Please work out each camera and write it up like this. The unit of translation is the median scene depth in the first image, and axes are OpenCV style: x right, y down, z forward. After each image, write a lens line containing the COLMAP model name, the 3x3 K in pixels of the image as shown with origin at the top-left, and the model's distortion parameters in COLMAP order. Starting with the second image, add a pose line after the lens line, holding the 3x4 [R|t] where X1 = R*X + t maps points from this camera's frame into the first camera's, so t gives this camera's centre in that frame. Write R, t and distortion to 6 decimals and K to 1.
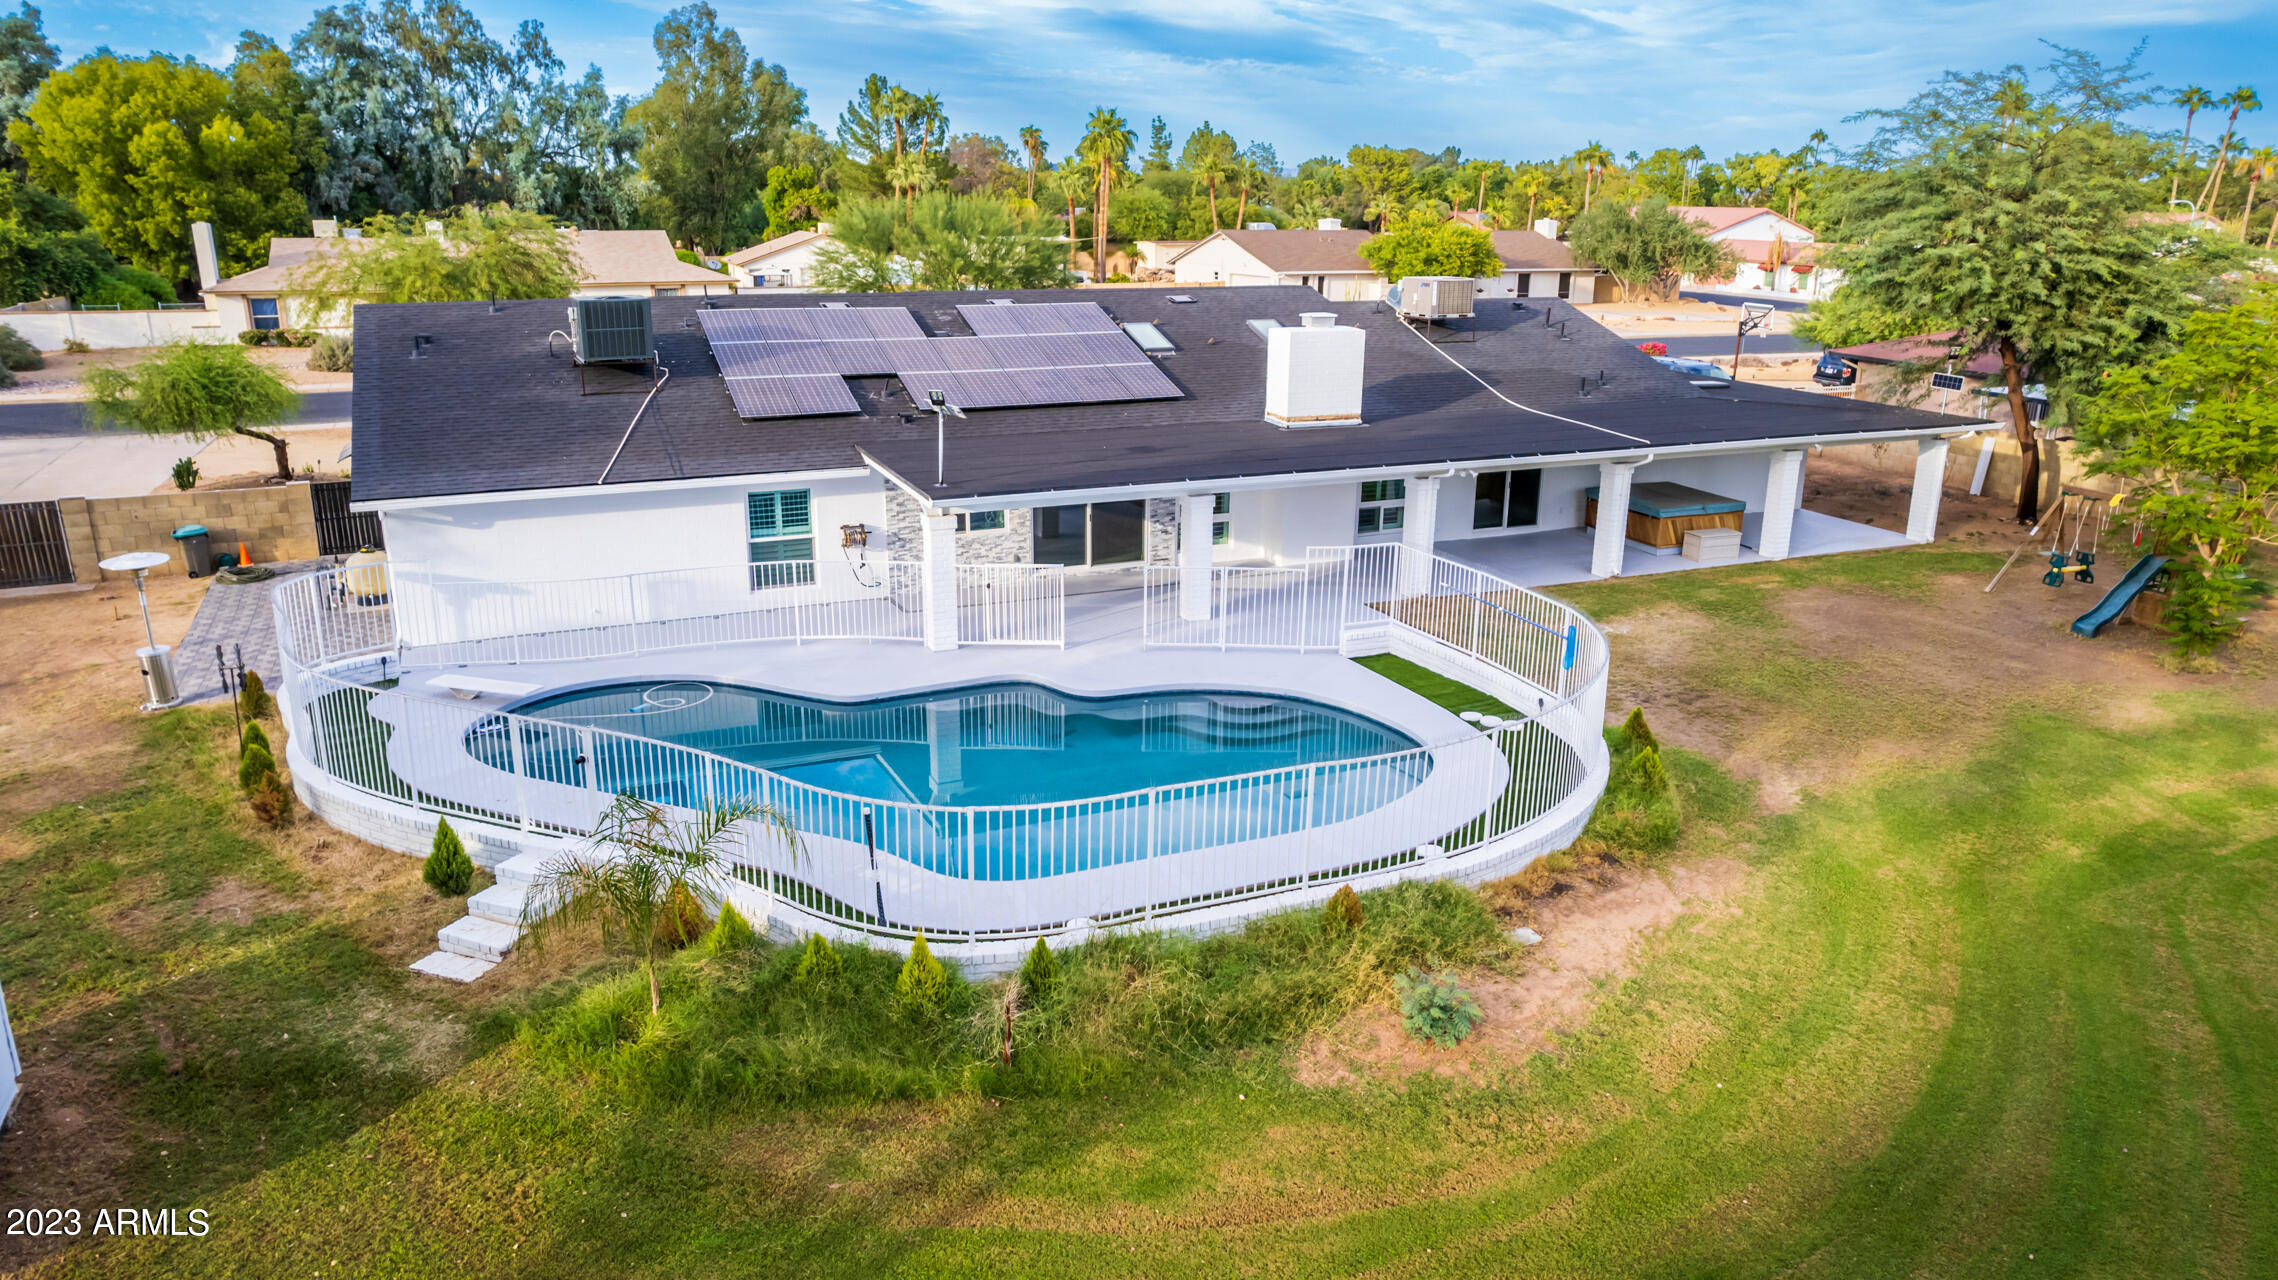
lens RADIAL K [[1535.7, 0, 1153.9], [0, 1535.7, 633.4], [0, 0, 1]] dist [-0.083978, 0.076252]
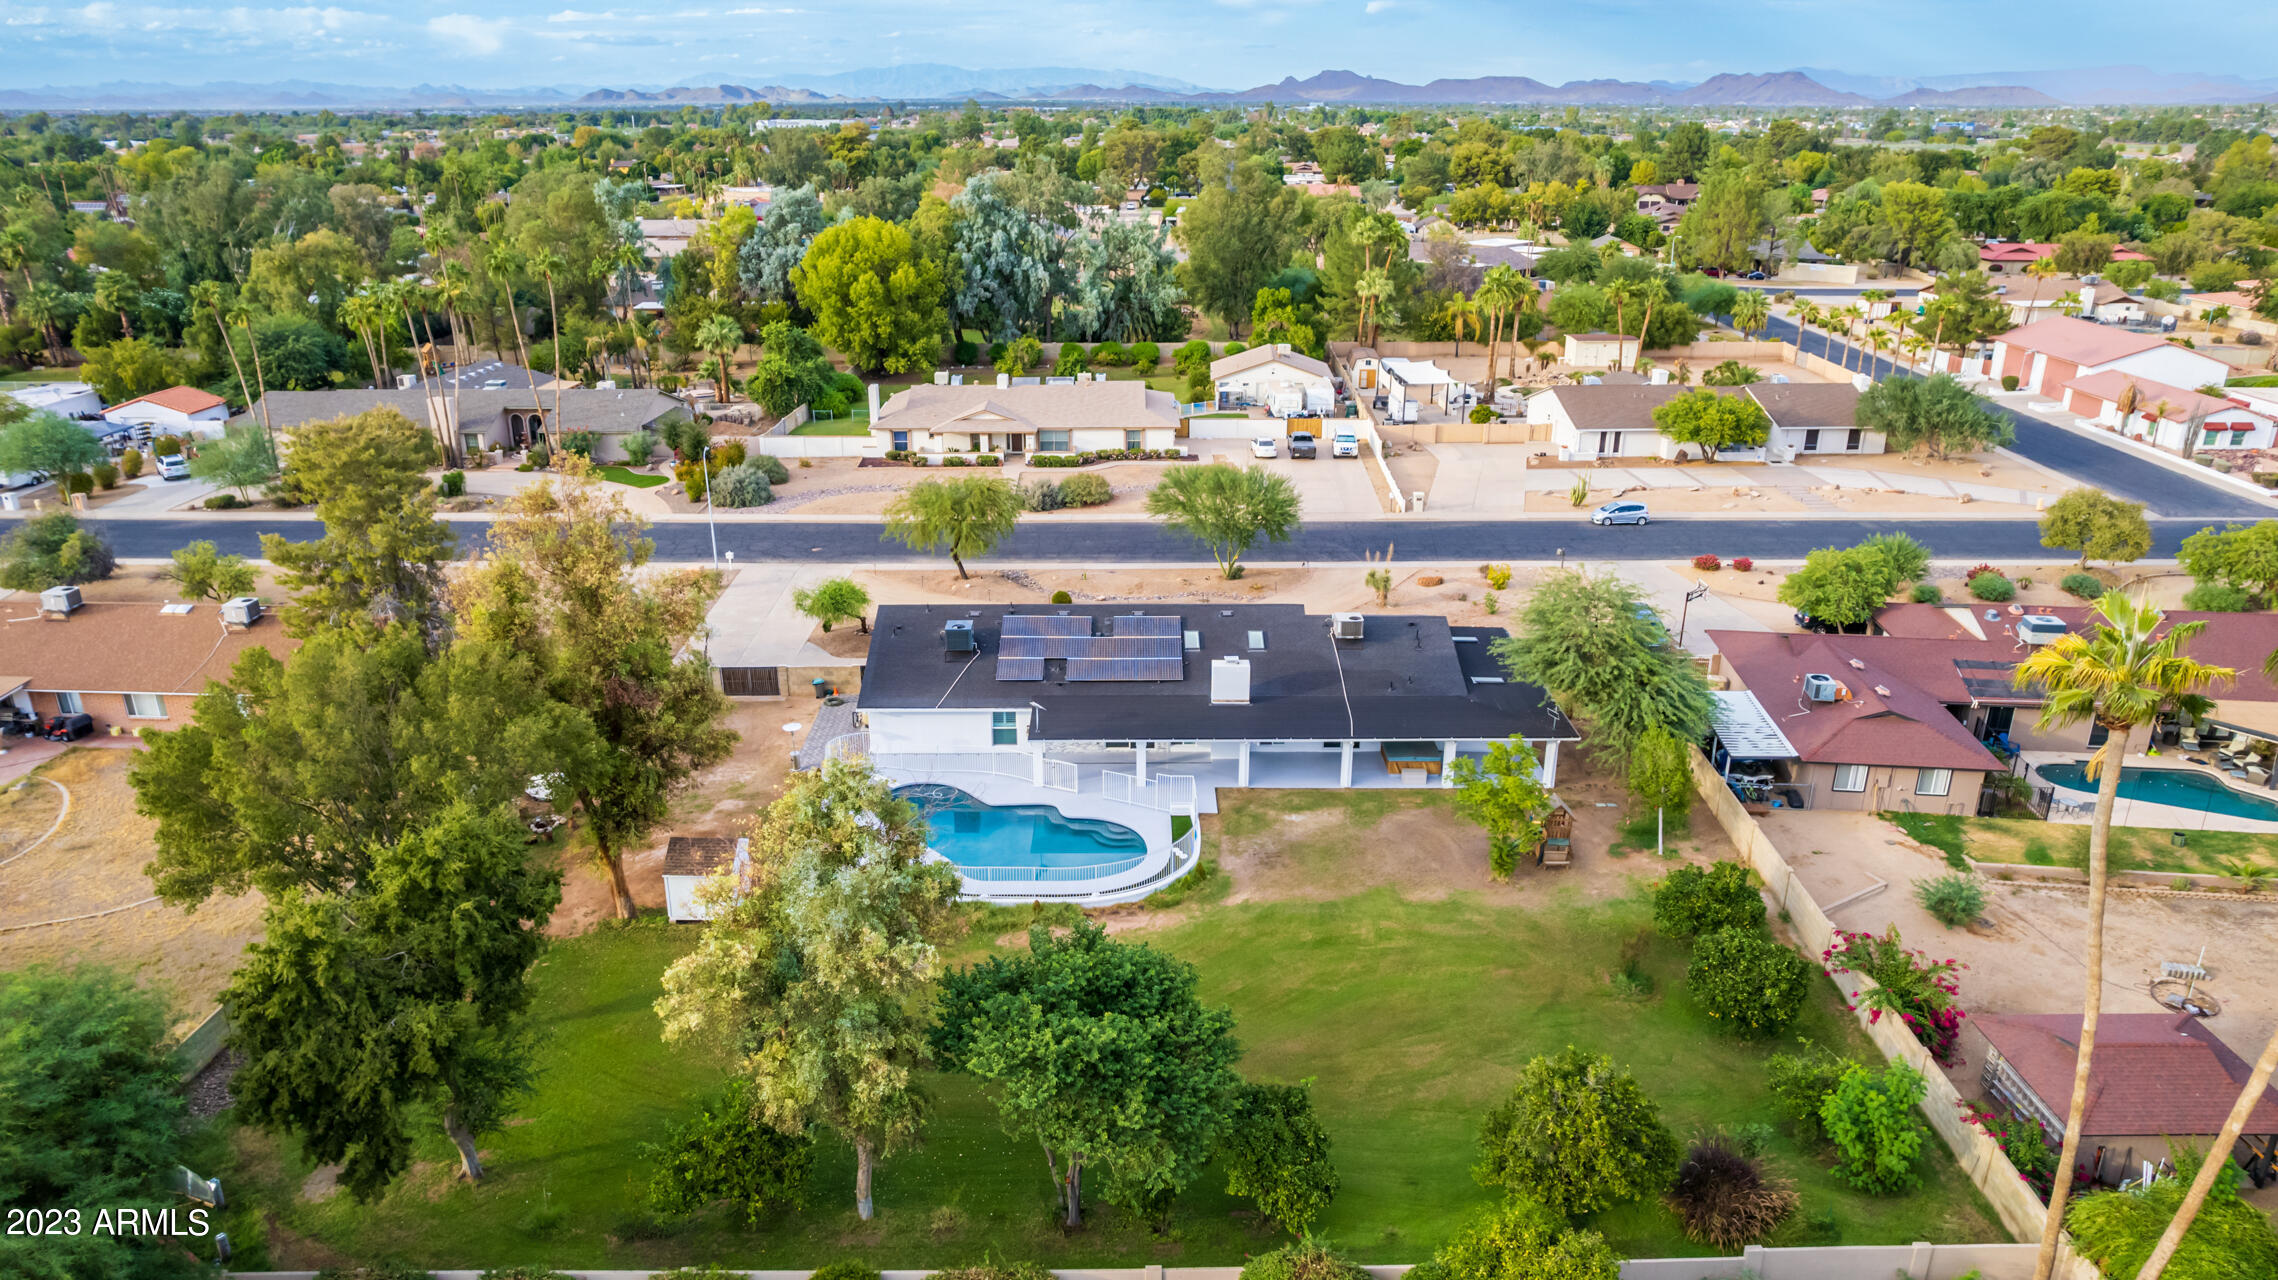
lens RADIAL K [[1535.7, 0, 1132.6], [0, 1535.7, 640.1], [0, 0, 1]] dist [-0.083978, 0.076252]
pose [[0.909818, 0.131774, -0.393531, 0.802496], [-0.105682, 0.990555, 0.087358, -0.382403], [0.401326, -0.037891, 0.915151, -1.090976]]
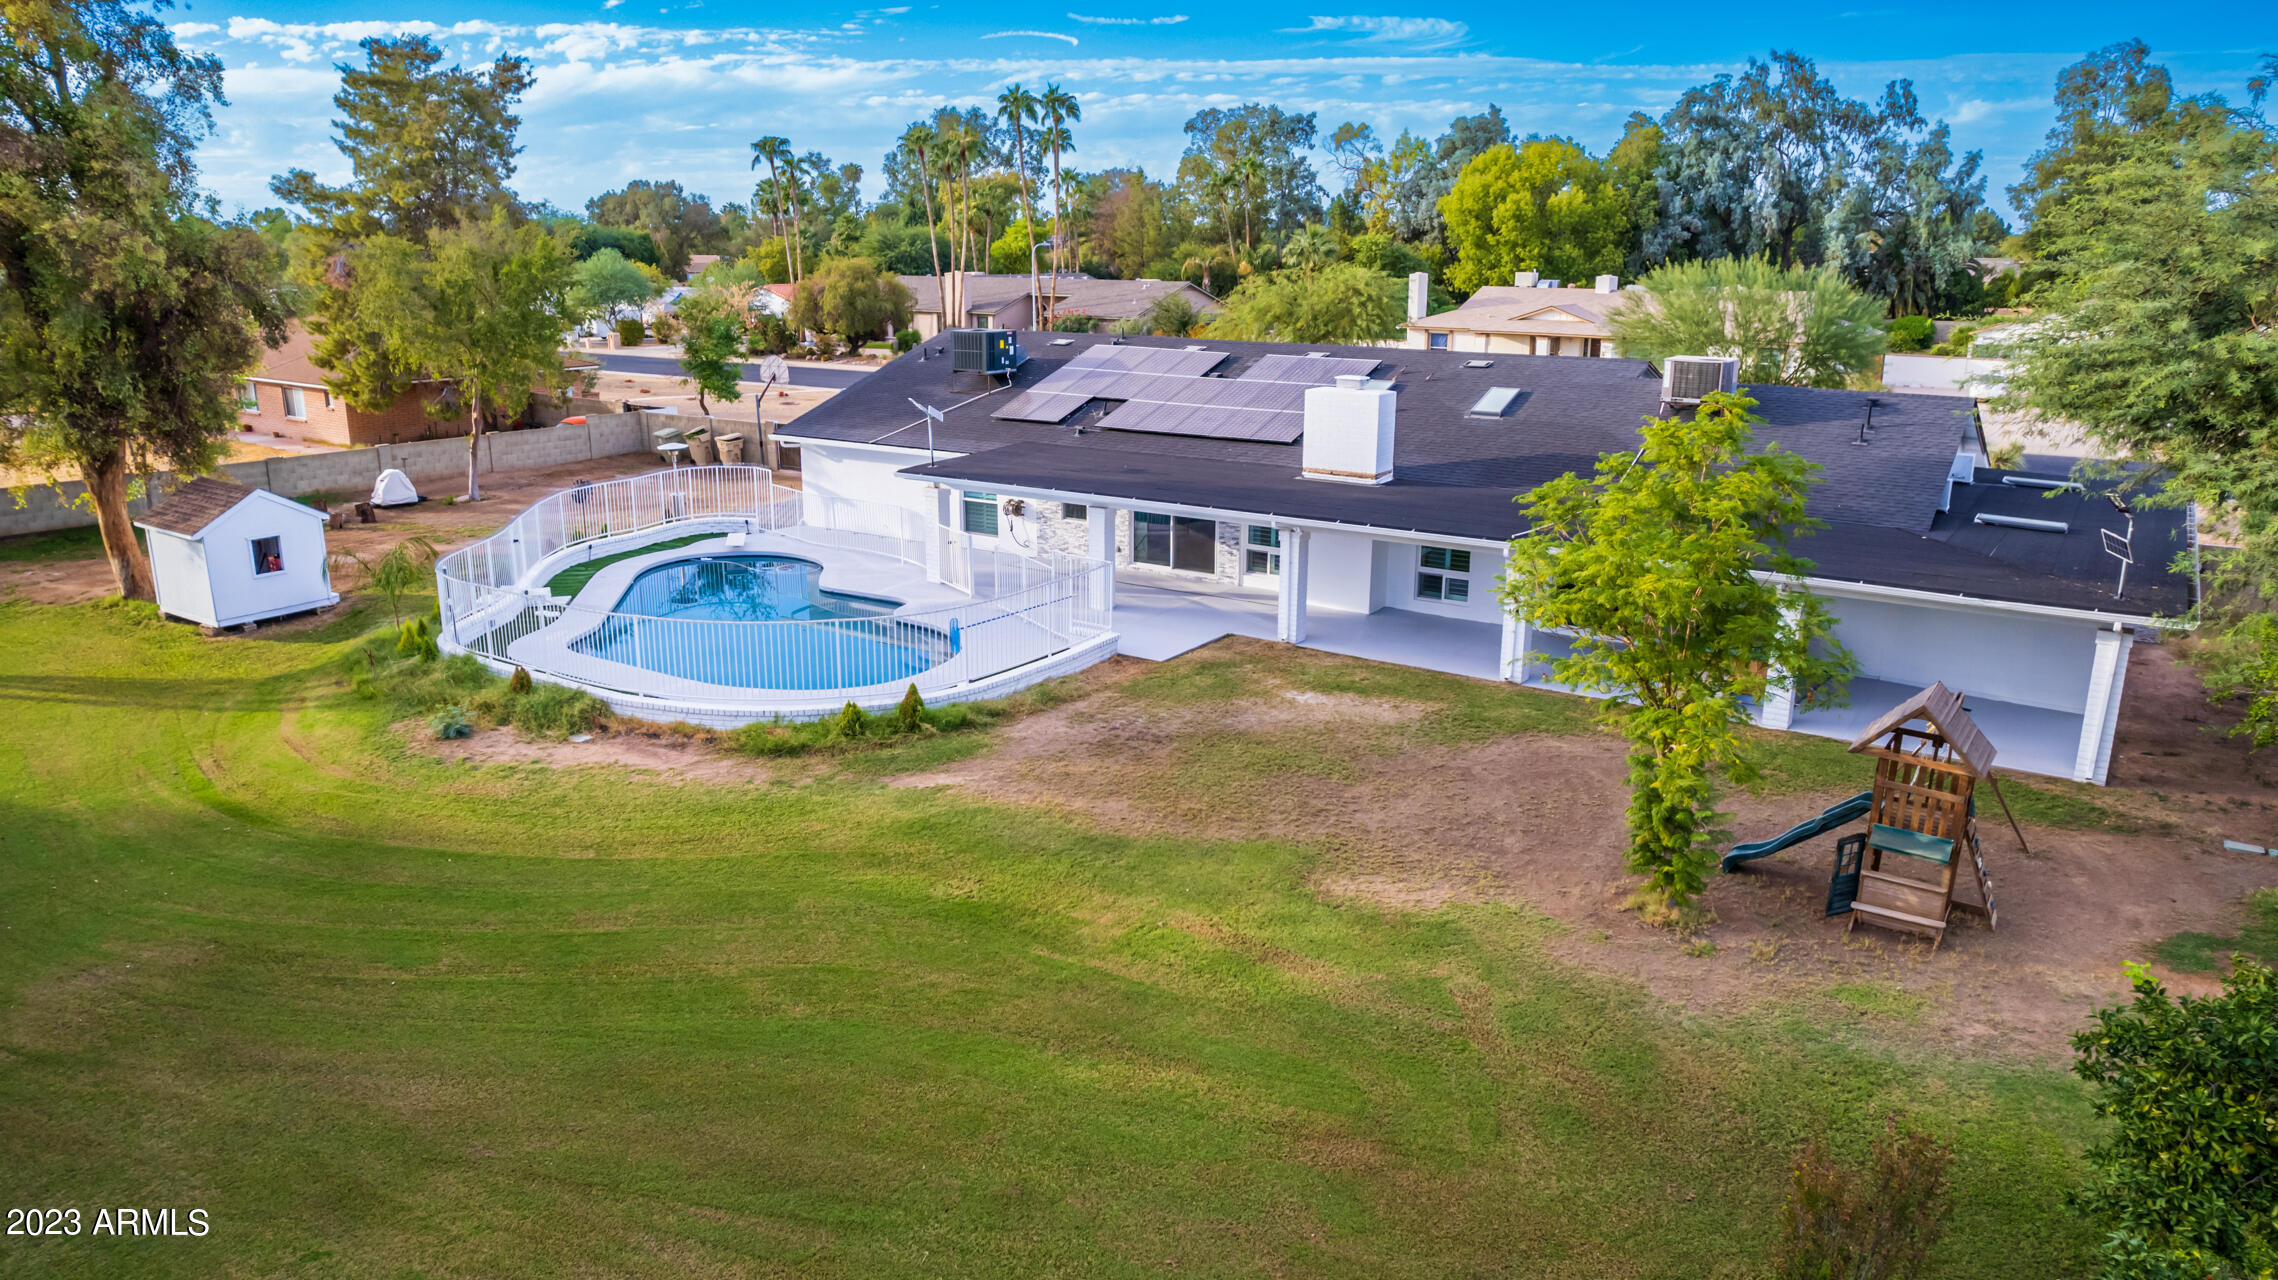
lens RADIAL K [[1535.7, 0, 1118.0], [0, 1535.7, 659.4], [0, 0, 1]] dist [-0.083978, 0.076252]
pose [[0.514866, 0.219247, -0.828760, 0.860947], [-0.233102, 0.966123, 0.110772, -0.088394], [0.824970, 0.136153, 0.548531, 0.272673]]
